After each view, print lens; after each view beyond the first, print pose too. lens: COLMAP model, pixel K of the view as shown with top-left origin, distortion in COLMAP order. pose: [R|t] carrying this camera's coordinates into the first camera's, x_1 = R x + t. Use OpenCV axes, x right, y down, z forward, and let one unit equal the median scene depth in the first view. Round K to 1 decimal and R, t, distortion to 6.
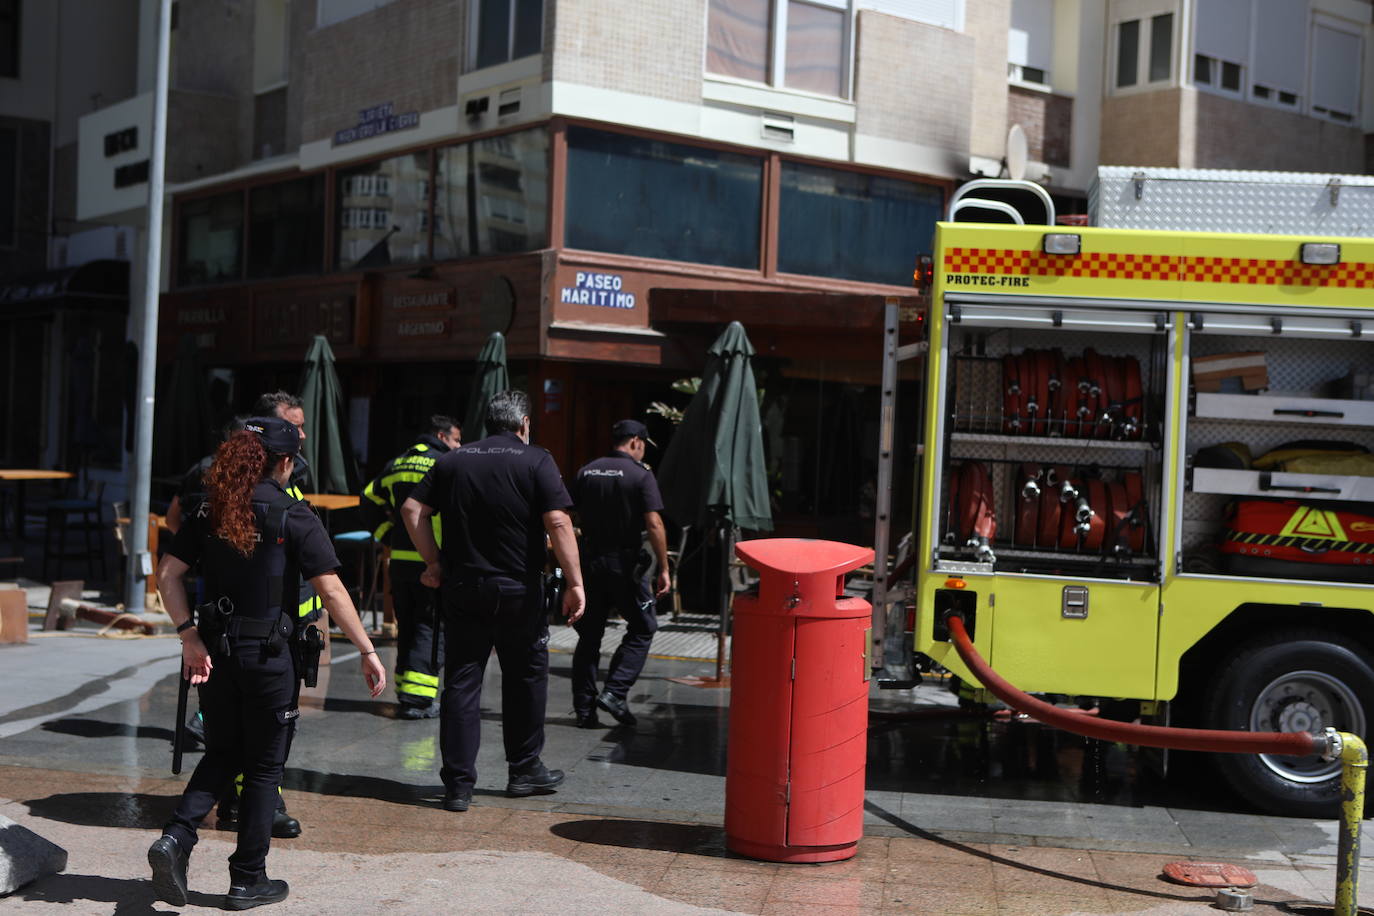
lens RADIAL K [[1753.9, 0, 685.5], [0, 1753.9, 452.6], [0, 0, 1]] dist [-0.006113, 0.032587]
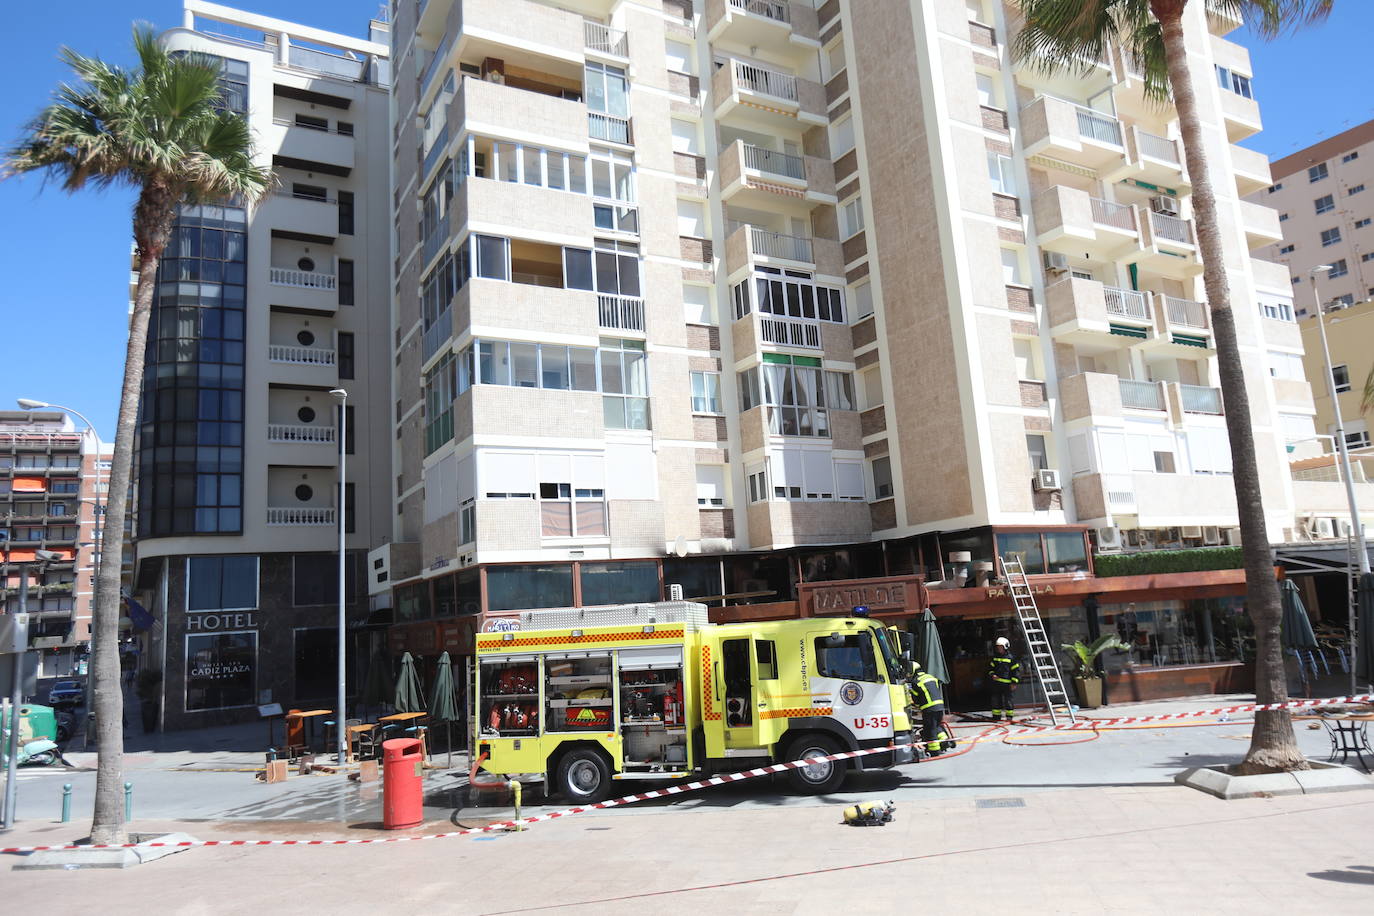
lens RADIAL K [[950.8, 0, 683.9], [0, 950.8, 451.9], [0, 0, 1]] dist [-0.070000, 0.099842]
pose [[0.985959, -0.130049, -0.104746, 0.419432], [0.107791, 0.974745, -0.195584, -0.038695], [0.127536, 0.181547, 0.975077, -0.435552]]
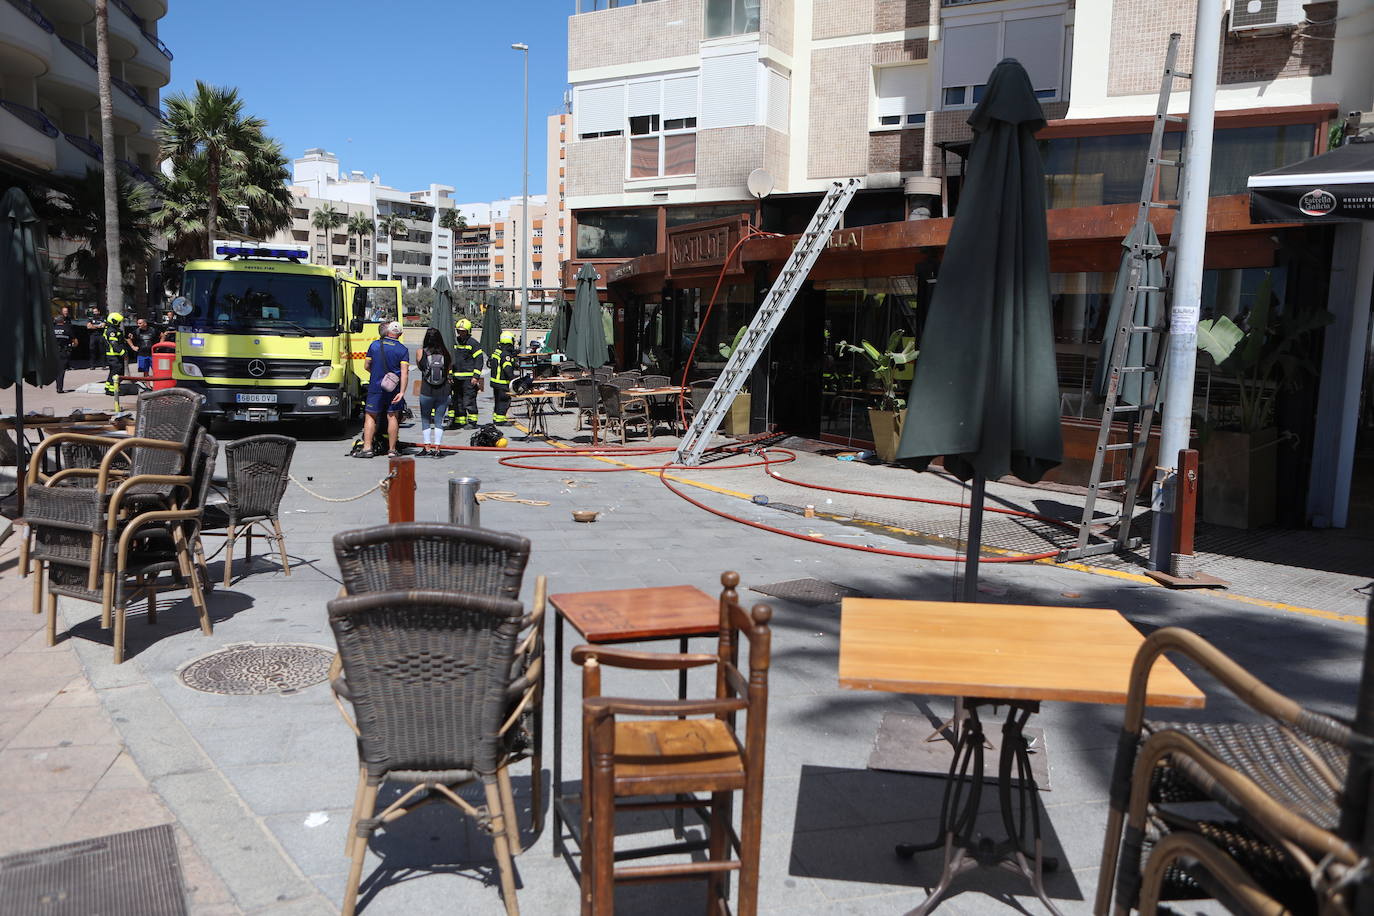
lens RADIAL K [[1050.7, 0, 683.4], [0, 1050.7, 456.0], [0, 0, 1]] dist [-0.100863, 0.097491]
pose [[0.375196, 0.081638, -0.923343, 1.494485], [-0.018425, 0.996574, 0.080625, 0.050251], [0.926762, -0.013238, 0.375415, 0.561976]]
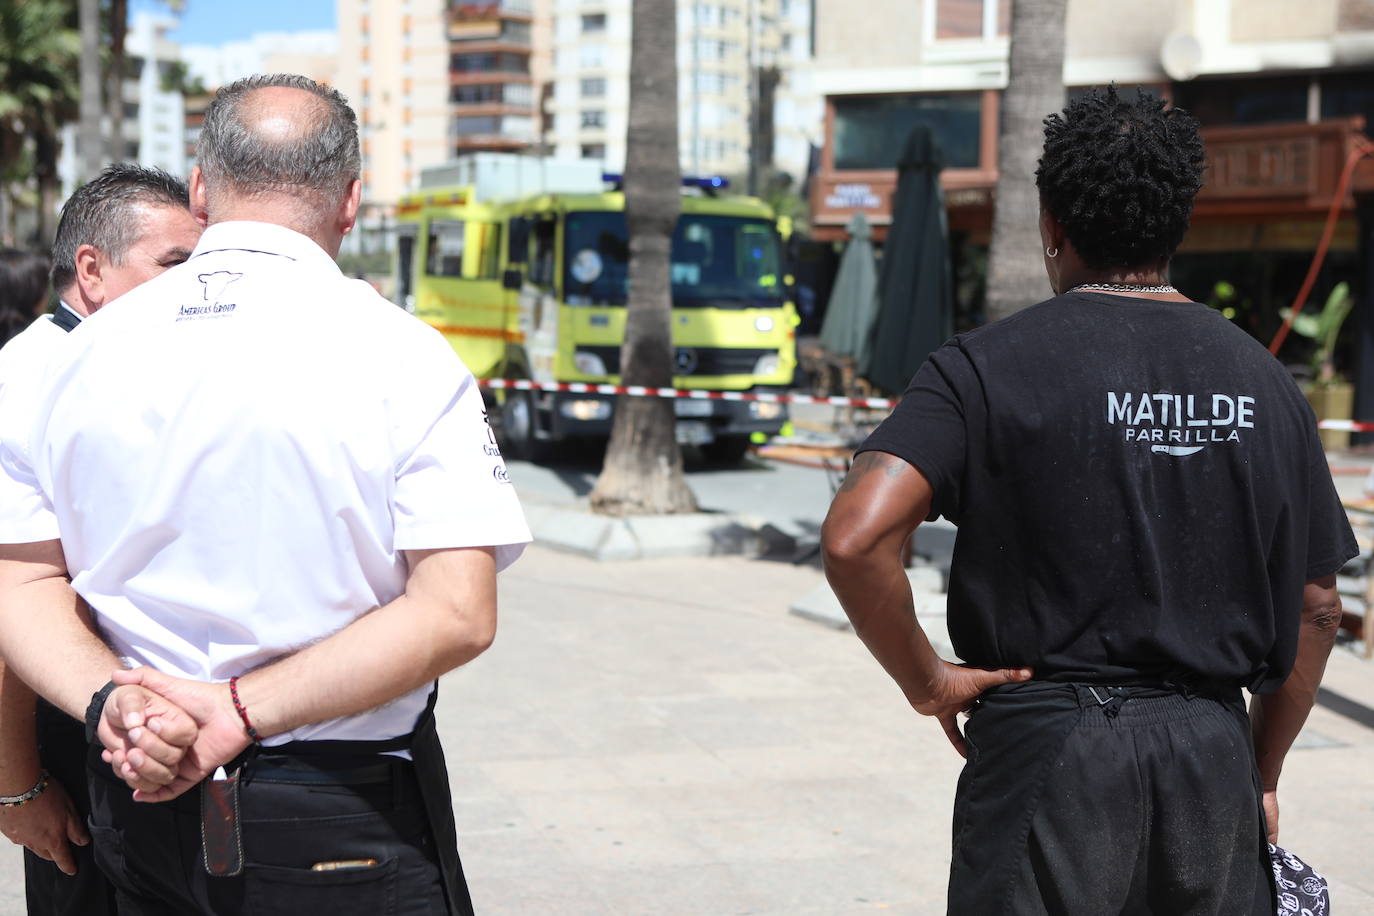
lens RADIAL K [[1859.9, 0, 687.4], [0, 1859.9, 458.7], [0, 0, 1]] dist [0.007525, -0.010018]
pose [[0.459521, 0.055777, -0.886414, 1.450344], [-0.001826, 0.998083, 0.061857, 0.043710], [0.888165, -0.026806, 0.458742, 0.073352]]
